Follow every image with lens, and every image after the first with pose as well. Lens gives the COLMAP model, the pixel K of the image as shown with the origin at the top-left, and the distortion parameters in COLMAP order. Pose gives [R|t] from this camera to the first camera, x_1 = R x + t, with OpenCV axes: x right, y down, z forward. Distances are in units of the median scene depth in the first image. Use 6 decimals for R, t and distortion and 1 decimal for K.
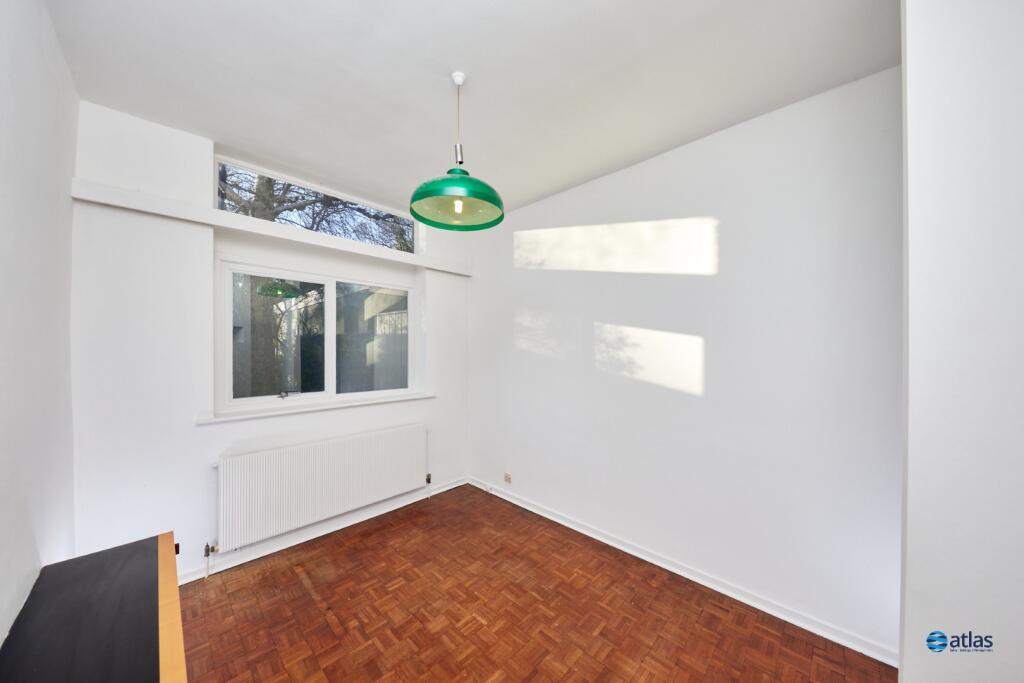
lens RADIAL K [[350.5, 0, 512.0], [0, 350.5, 341.5], [0, 0, 1]] dist [-0.000379, 0.000009]
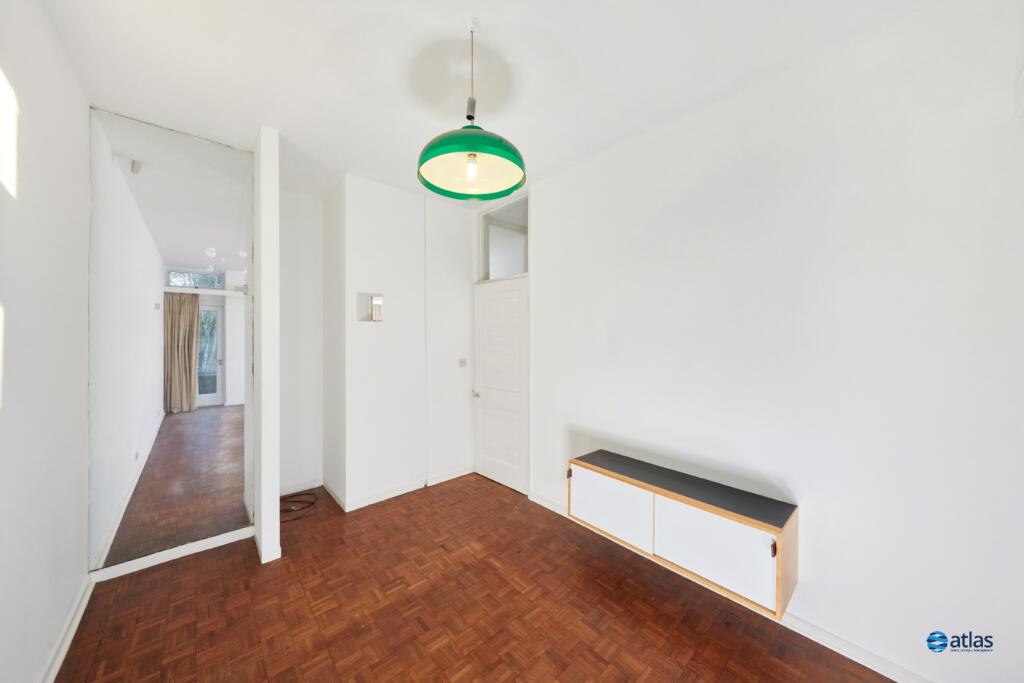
lens RADIAL K [[350.5, 0, 512.0], [0, 350.5, 341.5], [0, 0, 1]] dist [-0.000379, 0.000009]
pose [[-0.996910, -0.005133, 0.078387, -0.336809], [-0.004752, 0.999976, 0.005054, 0.041226], [-0.078411, 0.004666, -0.996910, 1.945988]]
